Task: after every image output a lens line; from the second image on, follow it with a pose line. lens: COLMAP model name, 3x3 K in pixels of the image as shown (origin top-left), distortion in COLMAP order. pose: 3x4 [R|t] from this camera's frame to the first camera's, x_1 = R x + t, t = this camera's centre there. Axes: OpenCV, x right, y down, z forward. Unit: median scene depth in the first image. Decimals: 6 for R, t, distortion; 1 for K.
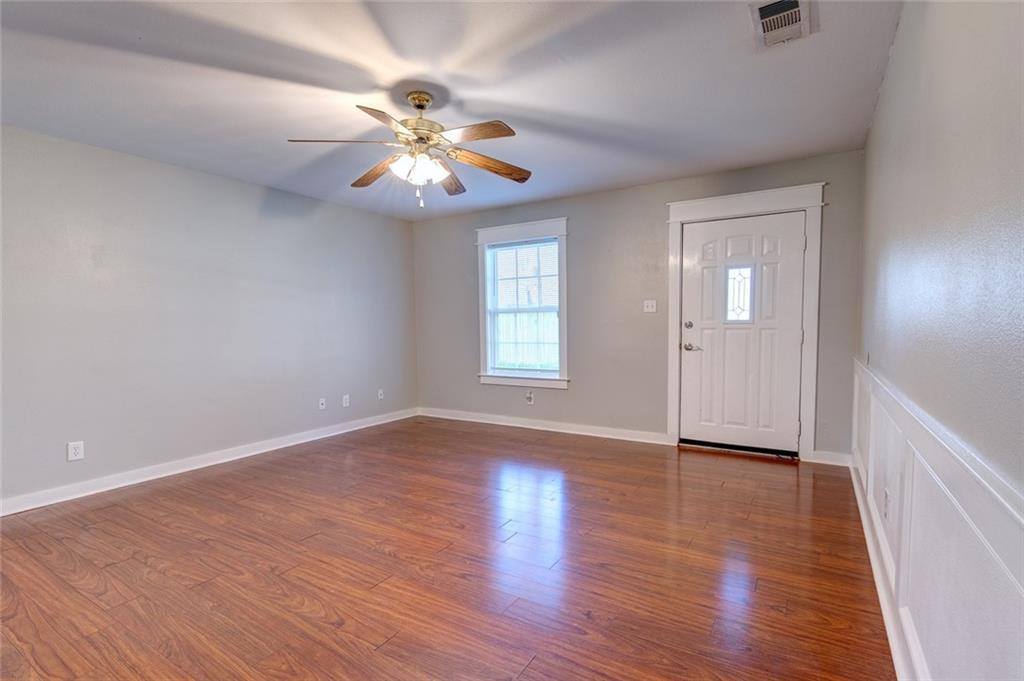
lens RADIAL K [[449.0, 0, 512.0], [0, 449.0, 340.5], [0, 0, 1]] dist [0.001047, -0.000099]
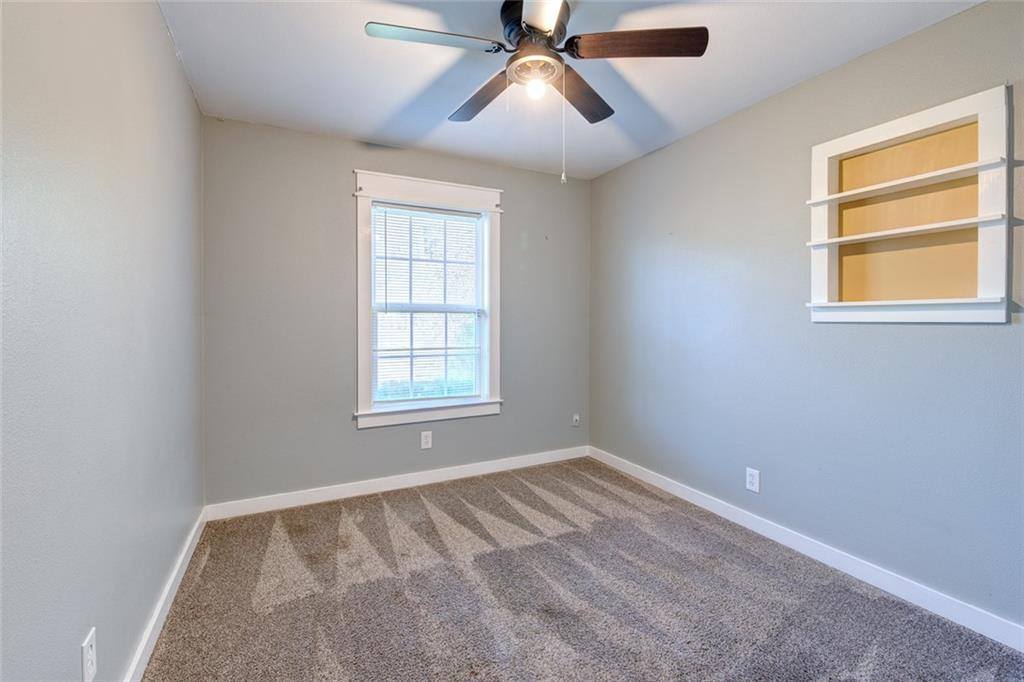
lens RADIAL K [[449.0, 0, 512.0], [0, 449.0, 341.0], [0, 0, 1]] dist [0.001047, -0.000099]
pose [[0.546965, -0.037838, 0.836300, -0.468323], [0.010351, 0.999207, 0.038439, -0.043454], [-0.837091, -0.012368, 0.546923, 0.516824]]
